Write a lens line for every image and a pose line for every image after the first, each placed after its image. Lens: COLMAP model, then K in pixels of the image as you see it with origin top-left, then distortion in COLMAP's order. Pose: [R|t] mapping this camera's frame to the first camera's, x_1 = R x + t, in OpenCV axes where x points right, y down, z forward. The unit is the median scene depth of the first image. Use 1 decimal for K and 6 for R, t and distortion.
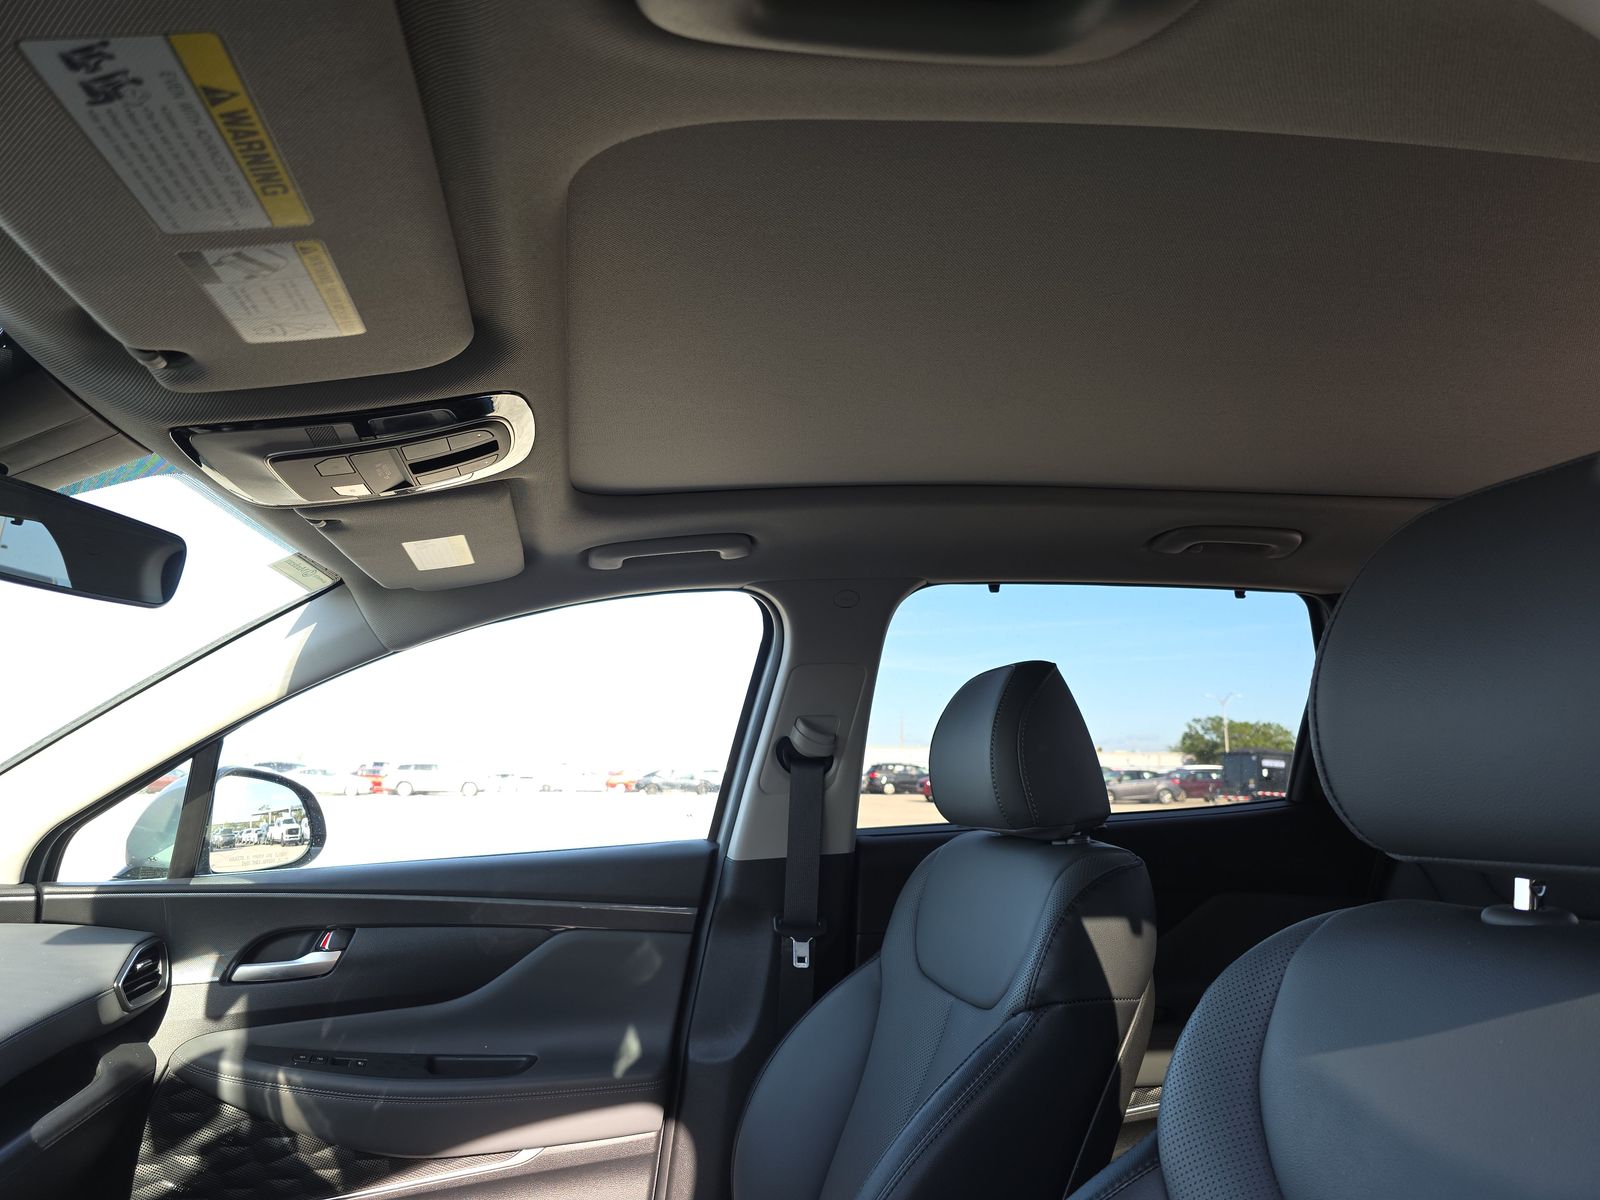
lens RADIAL K [[1090.6, 0, 801.7], [0, 1090.6, 608.7], [0, 0, 1]] dist [0.044377, -0.039306]
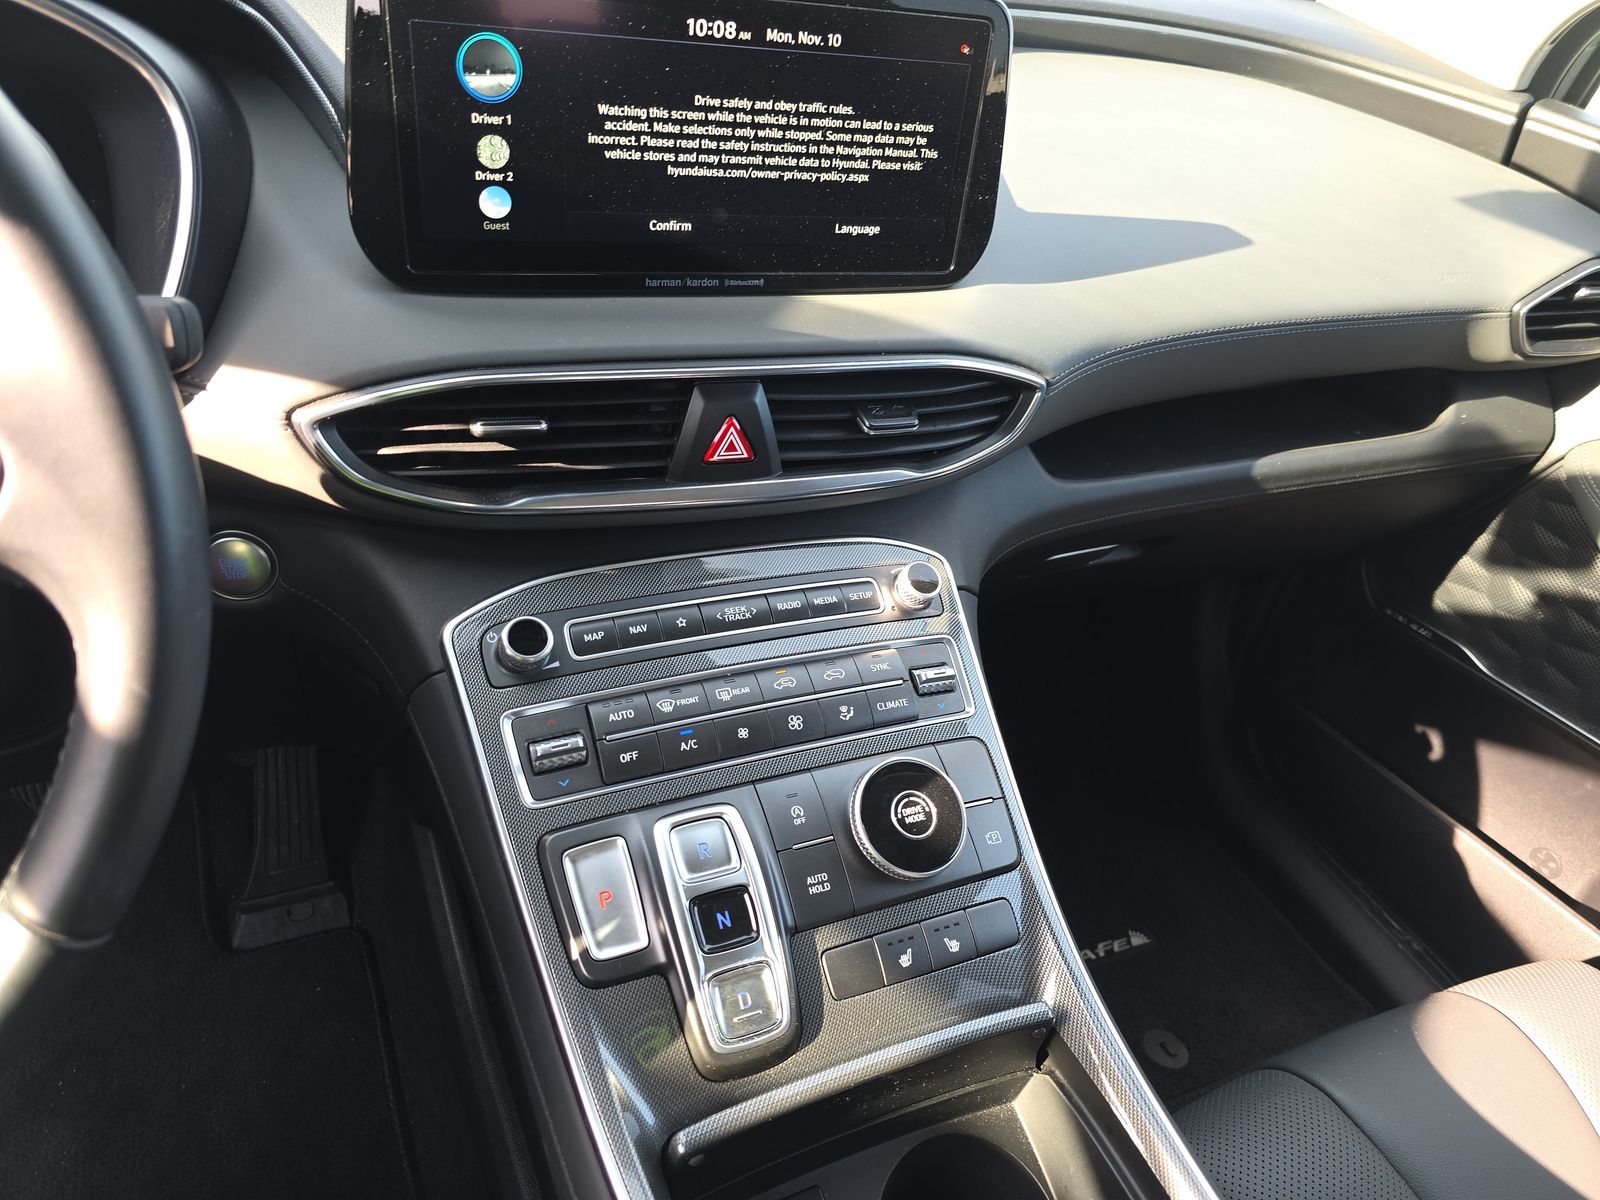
lens RADIAL K [[1090.6, 0, 790.7], [0, 1090.6, 598.1], [0, 0, 1]] dist [0.044377, -0.039306]
pose [[0.205514, 0.616198, -0.760305, -0.125042], [0.001405, 0.776702, 0.629867, 0.071198], [0.978653, -0.130515, 0.158757, 0.426943]]
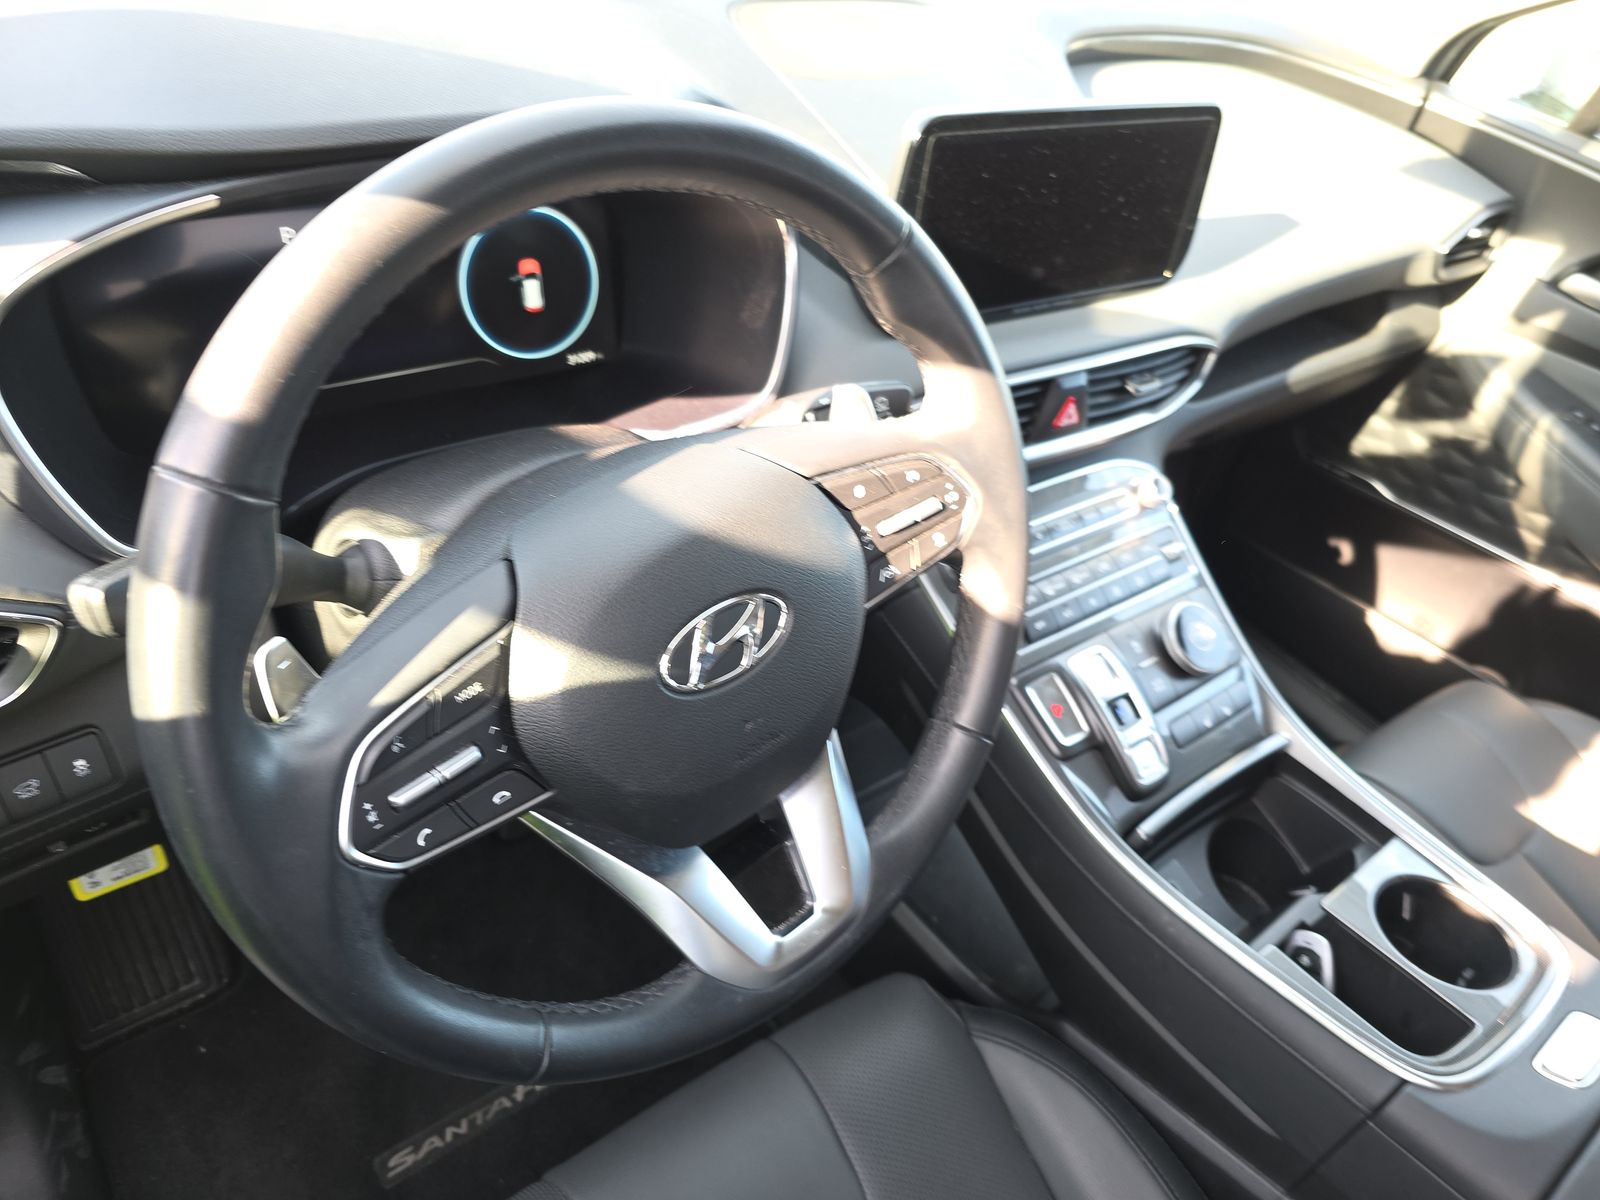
lens RADIAL K [[1090.6, 0, 821.0], [0, 1090.6, 622.5], [0, 0, 1]] dist [0.044377, -0.039306]
pose [[0.433870, 0.673511, -0.598448, -0.090432], [-0.059160, 0.684085, 0.726999, -0.059582], [0.899031, -0.280019, 0.336649, 0.148575]]
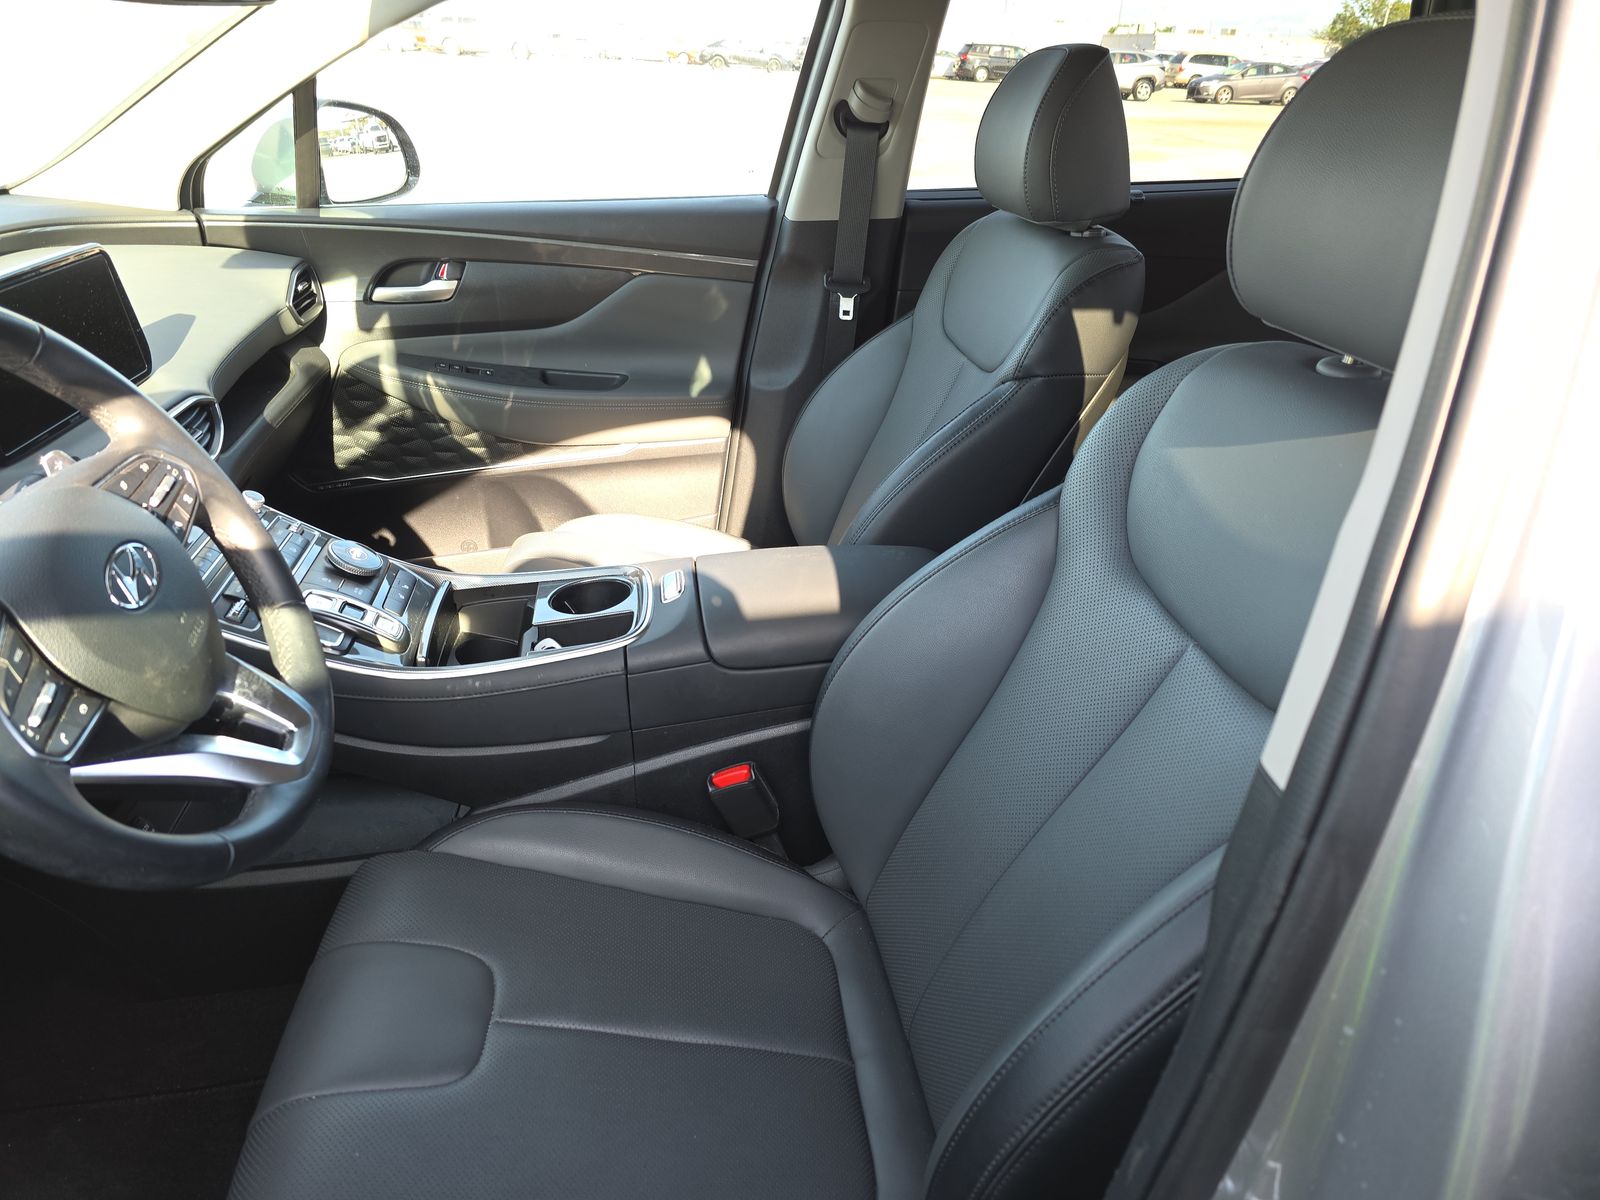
lens RADIAL K [[1090.6, 0, 803.1], [0, 1090.6, 626.0], [0, 0, 1]] dist [0.044377, -0.039306]
pose [[0.996893, 0.068165, -0.039470, 0.022771], [-0.031414, 0.803584, 0.594362, -0.103771], [0.072232, -0.591276, 0.803228, -0.138491]]
